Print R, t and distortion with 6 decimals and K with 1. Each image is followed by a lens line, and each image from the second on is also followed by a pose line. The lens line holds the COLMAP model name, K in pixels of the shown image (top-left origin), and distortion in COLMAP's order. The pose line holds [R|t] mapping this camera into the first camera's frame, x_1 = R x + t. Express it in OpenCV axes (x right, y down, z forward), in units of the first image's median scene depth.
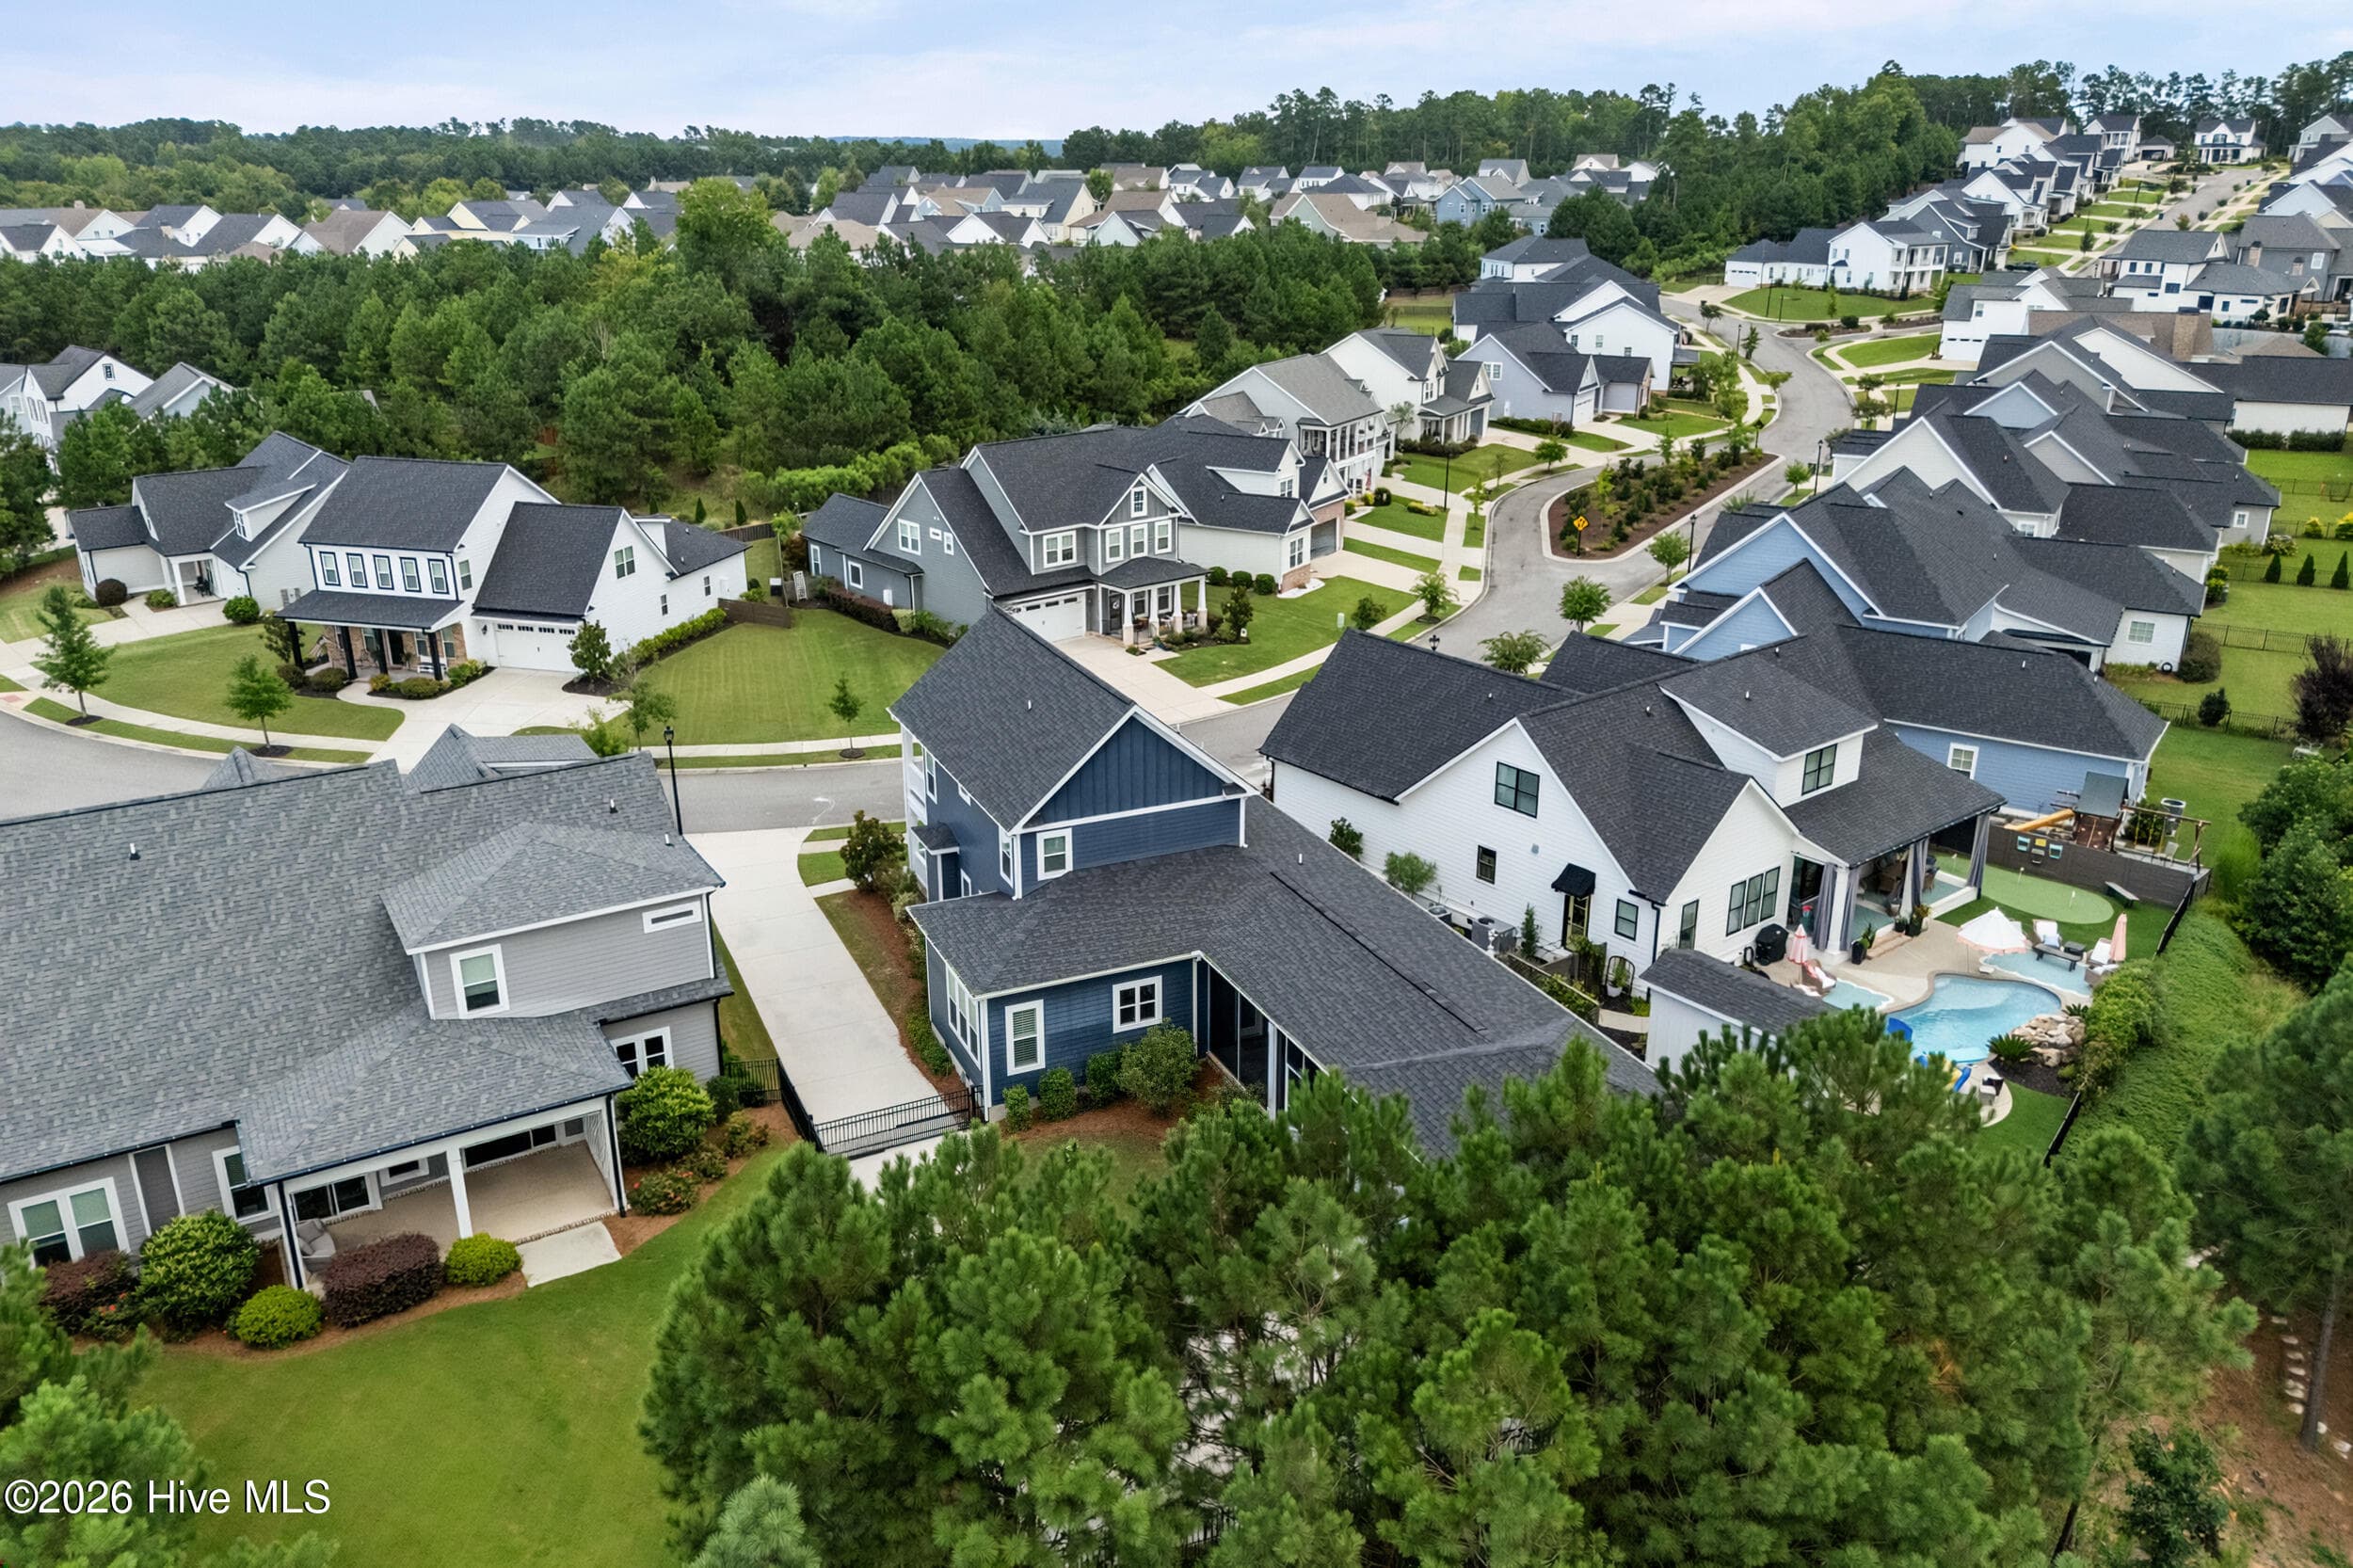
lens RADIAL K [[1707.4, 0, 1188.5], [0, 1707.4, 750.6], [0, 0, 1]] dist [0.061840, -0.050284]
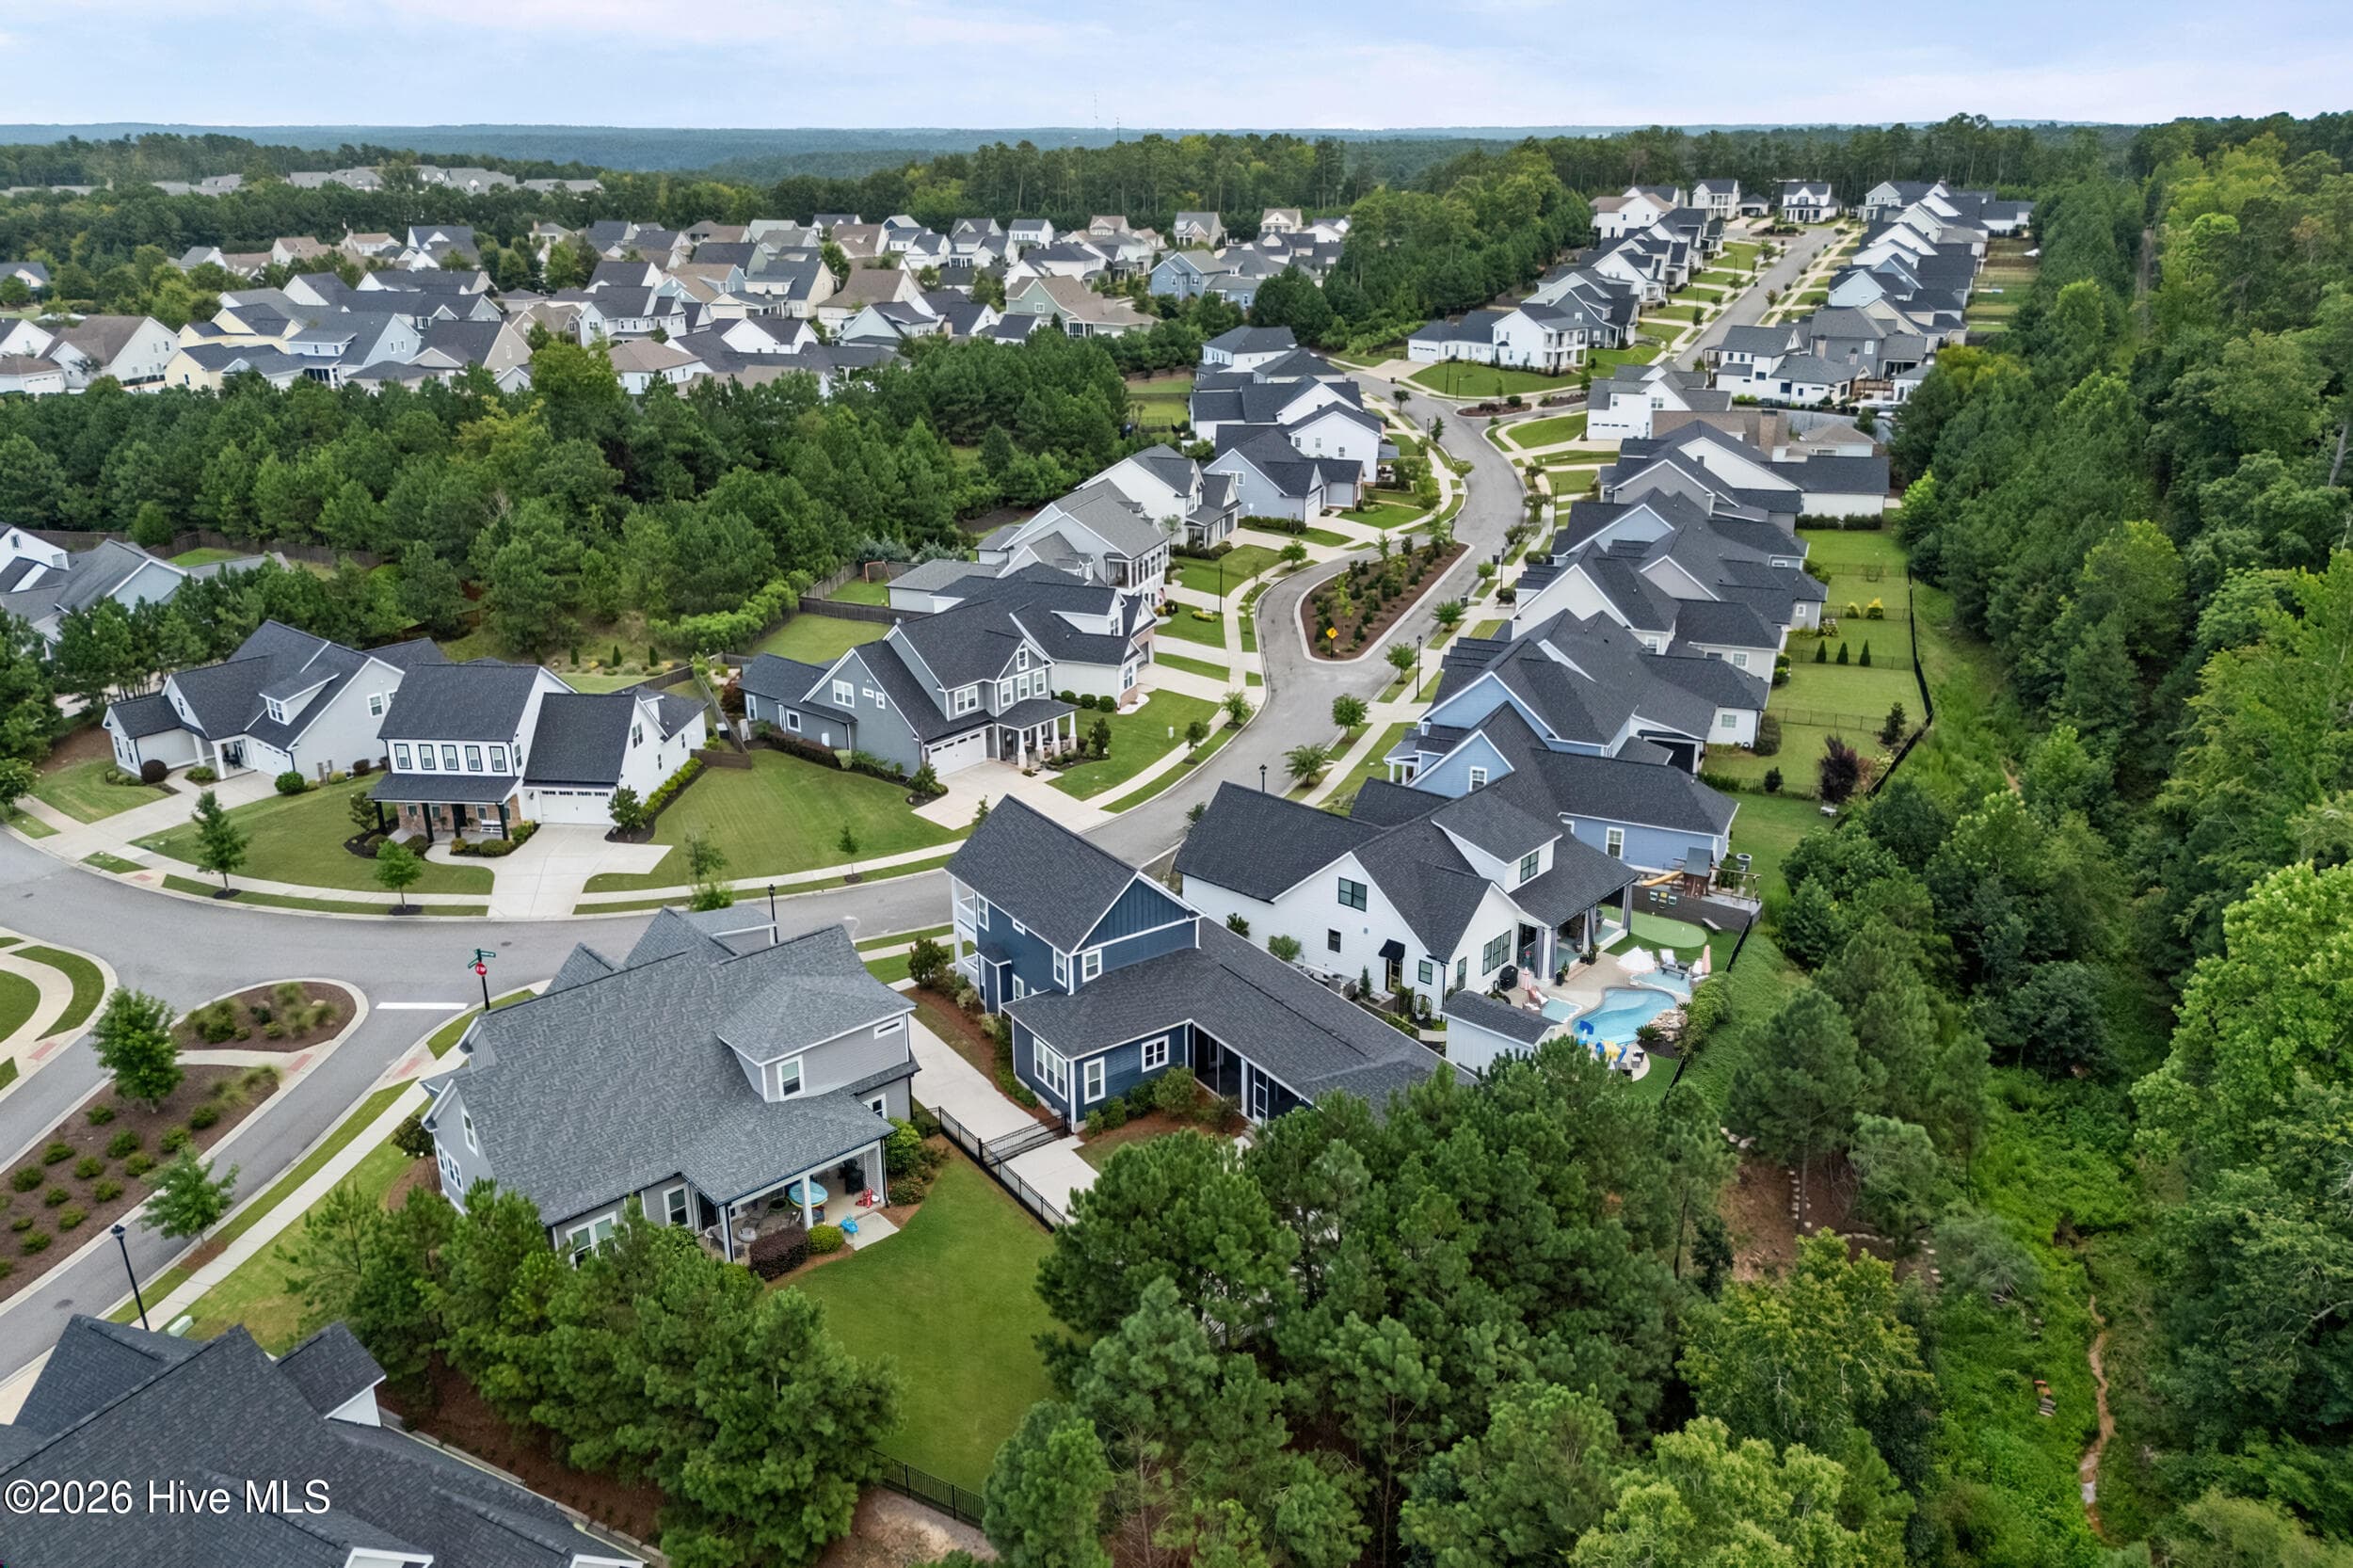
lens RADIAL K [[1695.9, 0, 1177.9], [0, 1695.9, 733.9], [0, 0, 1]] dist [0.102463, -0.130939]
pose [[0.985116, -0.058974, 0.161458, -0.126548], [0.060262, 0.998178, -0.003088, -0.077043], [-0.160981, 0.012771, 0.986875, -0.317958]]
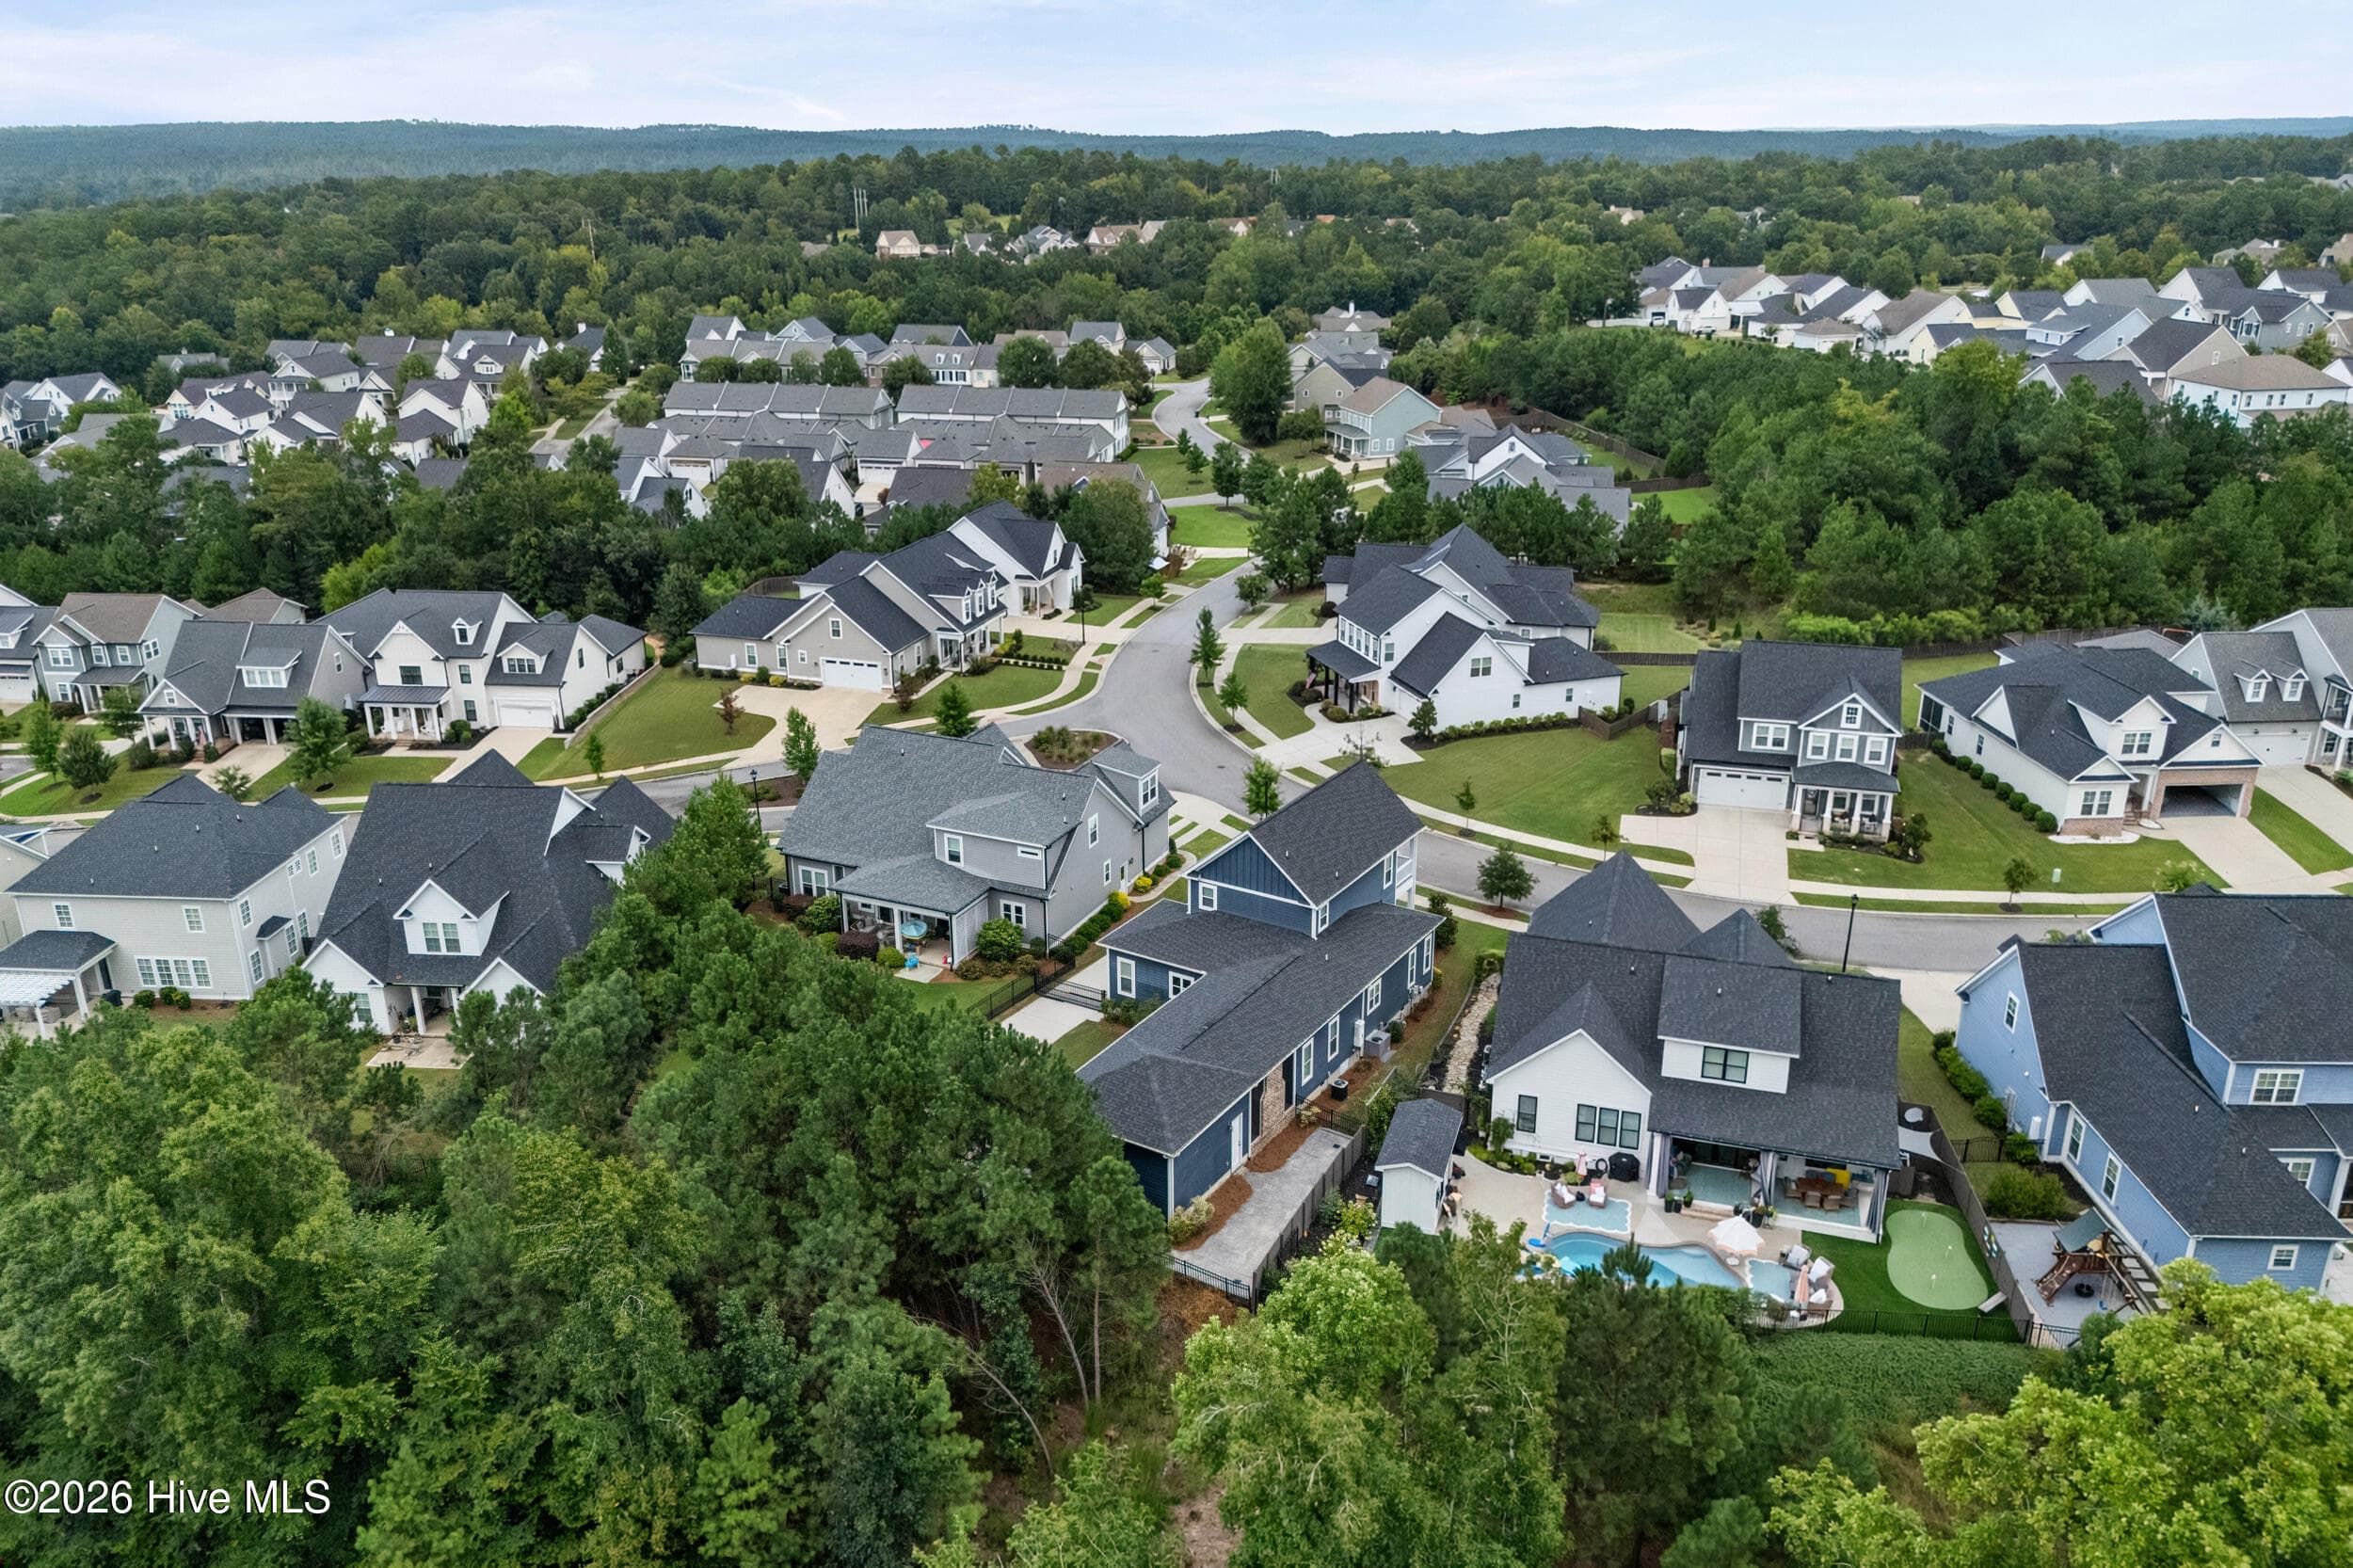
lens RADIAL K [[1707.4, 0, 1188.5], [0, 1707.4, 750.6], [0, 0, 1]] dist [0.061840, -0.050284]
pose [[0.557960, 0.269971, -0.784727, 0.641805], [-0.266695, 0.953777, 0.138503, -0.165262], [0.785846, 0.132004, 0.604170, -0.050880]]
